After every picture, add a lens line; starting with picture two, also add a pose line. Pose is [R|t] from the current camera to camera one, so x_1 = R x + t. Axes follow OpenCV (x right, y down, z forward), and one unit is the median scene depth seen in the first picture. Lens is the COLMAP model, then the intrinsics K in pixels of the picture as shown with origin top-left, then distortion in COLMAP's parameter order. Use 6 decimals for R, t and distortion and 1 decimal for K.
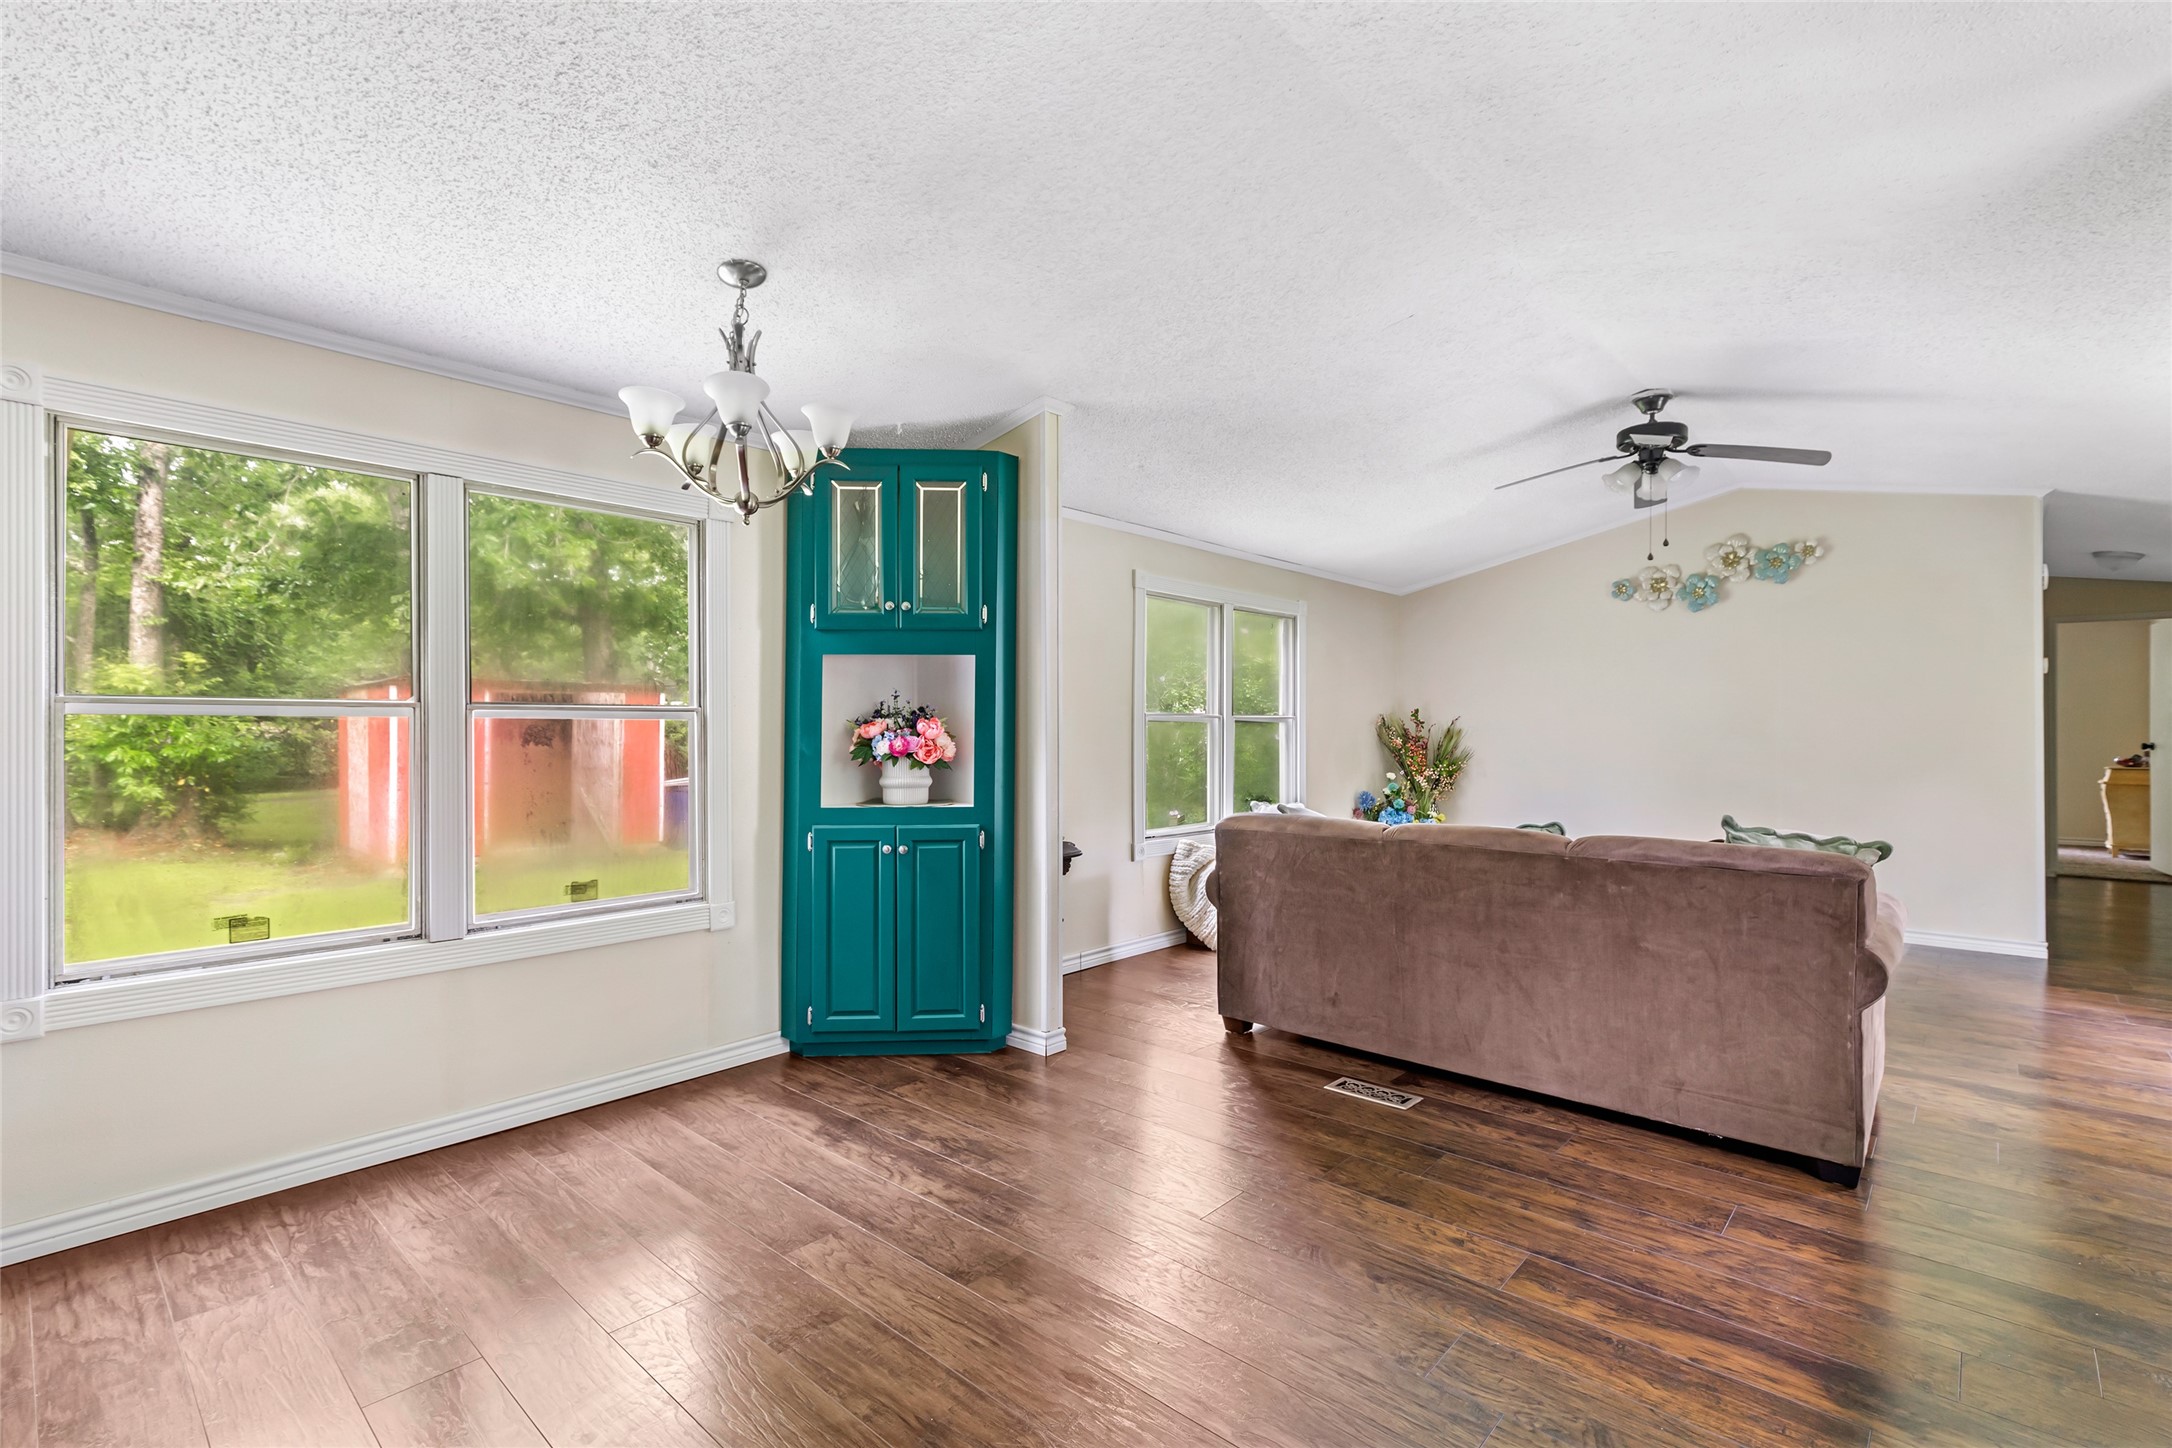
lens RADIAL K [[992.6, 0, 1107.2], [0, 992.6, 724.7], [0, 0, 1]] dist [0.007629, -0.003675]
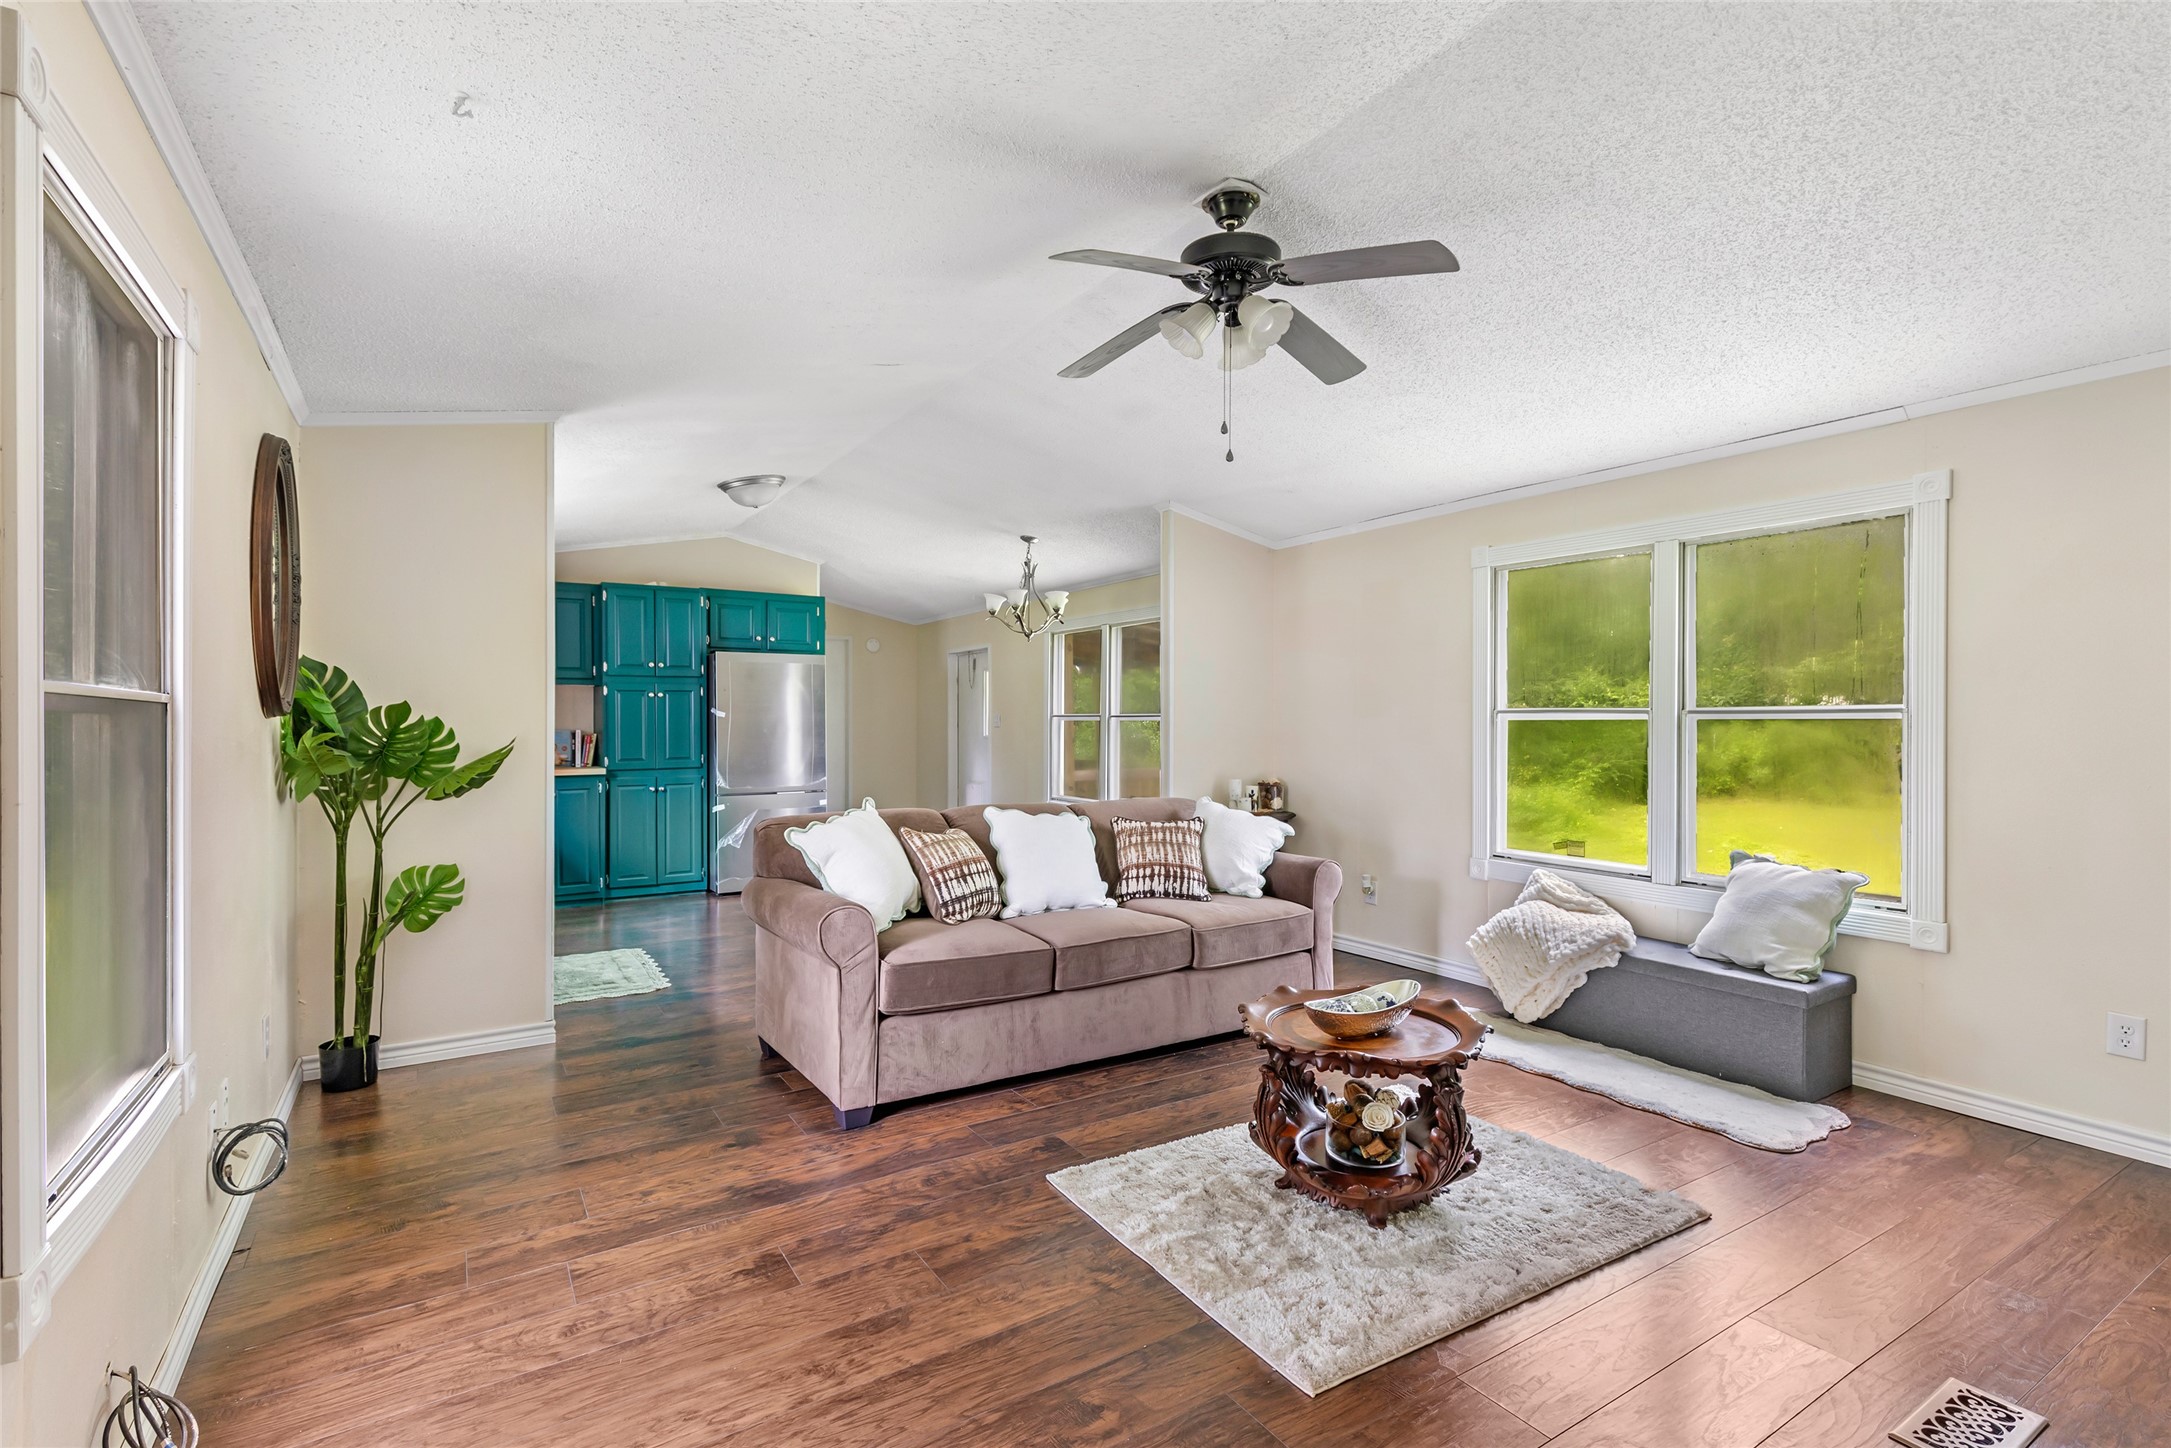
lens RADIAL K [[992.1, 0, 1064.6], [0, 992.1, 722.6], [0, 0, 1]] dist [0.007629, -0.003675]
pose [[-0.284572, 0.000949, -0.958654, 1.541297], [-0.002670, 0.999995, 0.001782, -0.006080], [0.958651, 0.003067, -0.284568, 1.407970]]
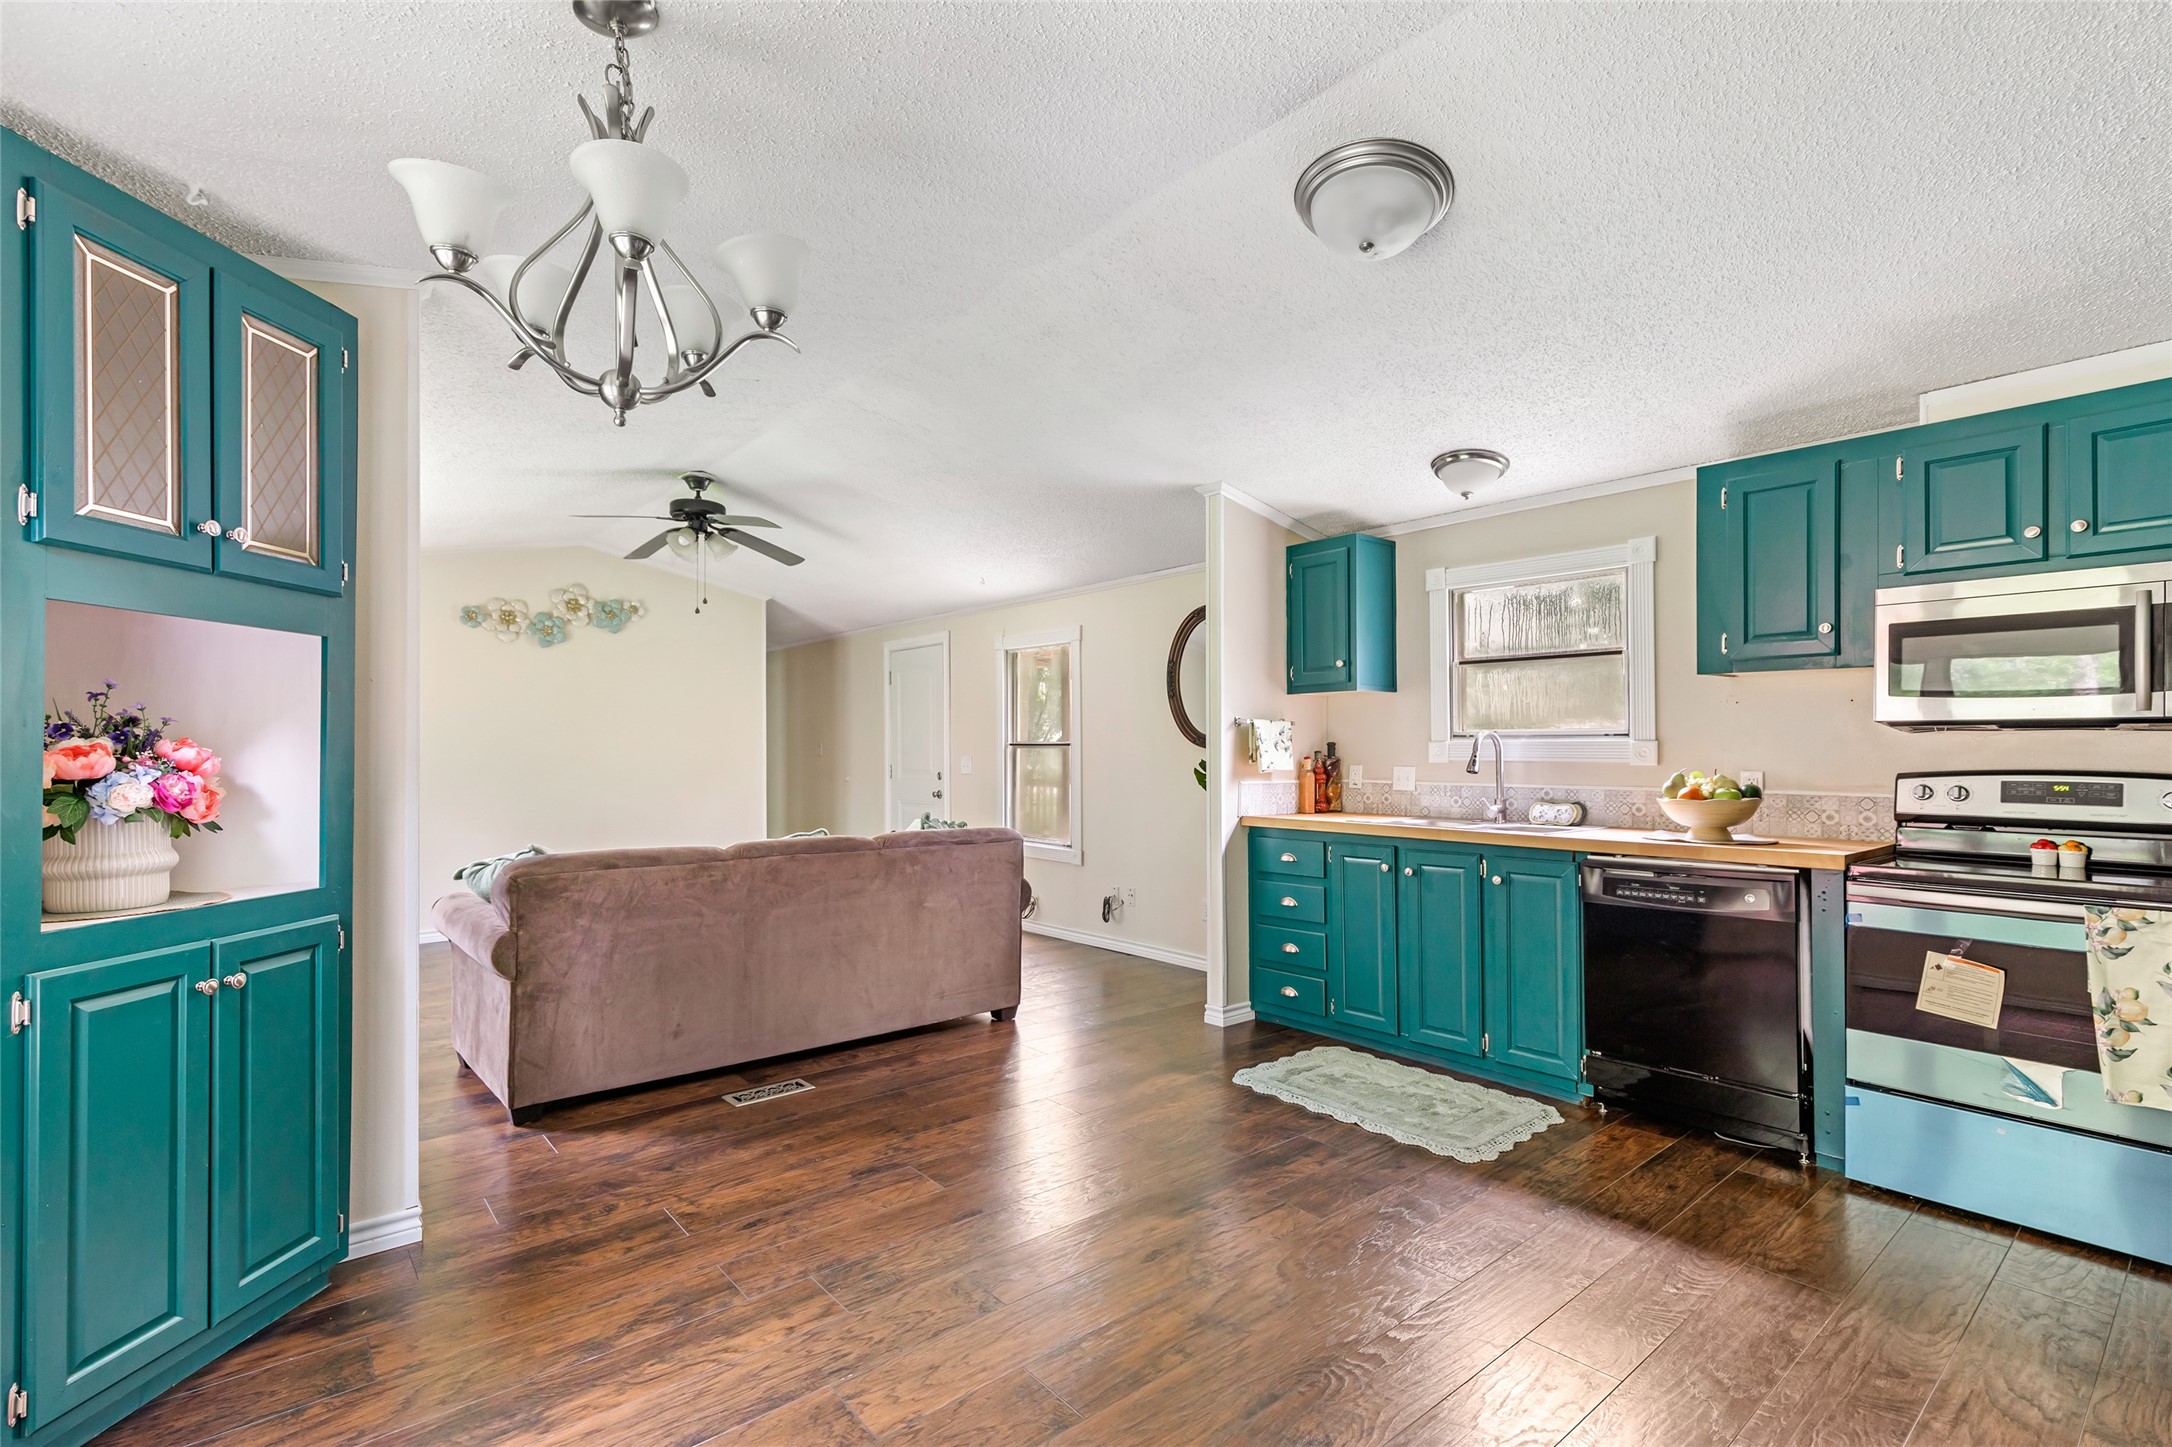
lens RADIAL K [[992.6, 0, 1083.3], [0, 992.6, 732.5], [0, 0, 1]] dist [0.007629, -0.003675]
pose [[0.133207, 0.019351, 0.990899, -0.737525], [0.000371, 0.999808, -0.019575, 0.001014], [-0.991088, 0.002975, 0.133174, 0.501897]]
